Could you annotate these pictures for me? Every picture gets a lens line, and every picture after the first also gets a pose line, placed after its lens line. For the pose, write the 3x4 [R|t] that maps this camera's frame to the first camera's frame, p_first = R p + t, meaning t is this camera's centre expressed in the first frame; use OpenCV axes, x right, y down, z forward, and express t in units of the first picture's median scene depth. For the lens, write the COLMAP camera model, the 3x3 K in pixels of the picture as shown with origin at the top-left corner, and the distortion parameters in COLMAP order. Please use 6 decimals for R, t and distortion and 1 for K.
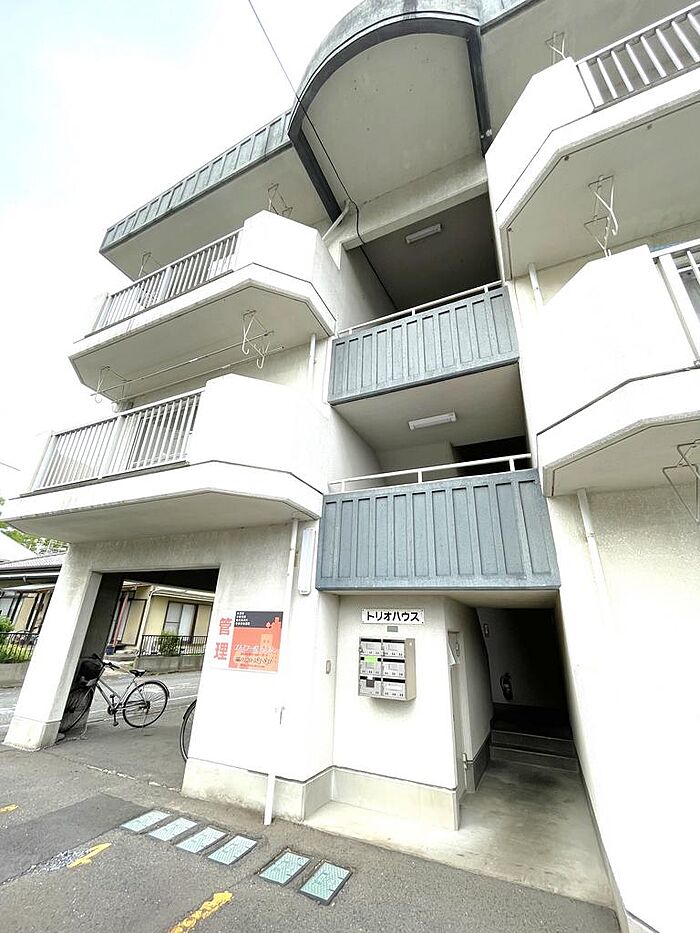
lens RADIAL K [[378.8, 0, 350.9], [0, 378.8, 469.0], [0, 0, 1]] dist [-0.003221, -0.000026]
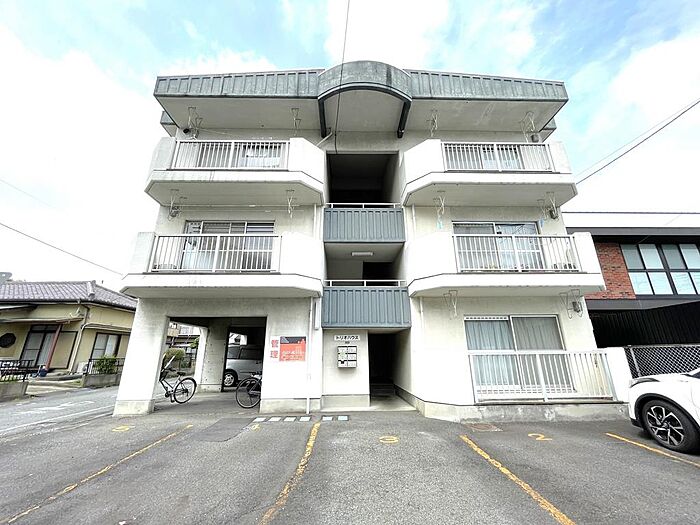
lens RADIAL K [[284.2, 0, 349.6], [0, 284.2, 261.5], [0, 0, 1]] dist [-0.003221, -0.000026]
pose [[0.895362, 0.097132, 0.434618, -0.706113], [-0.139489, 0.987984, 0.066559, -0.222080], [-0.422931, -0.120219, 0.898152, -0.597608]]
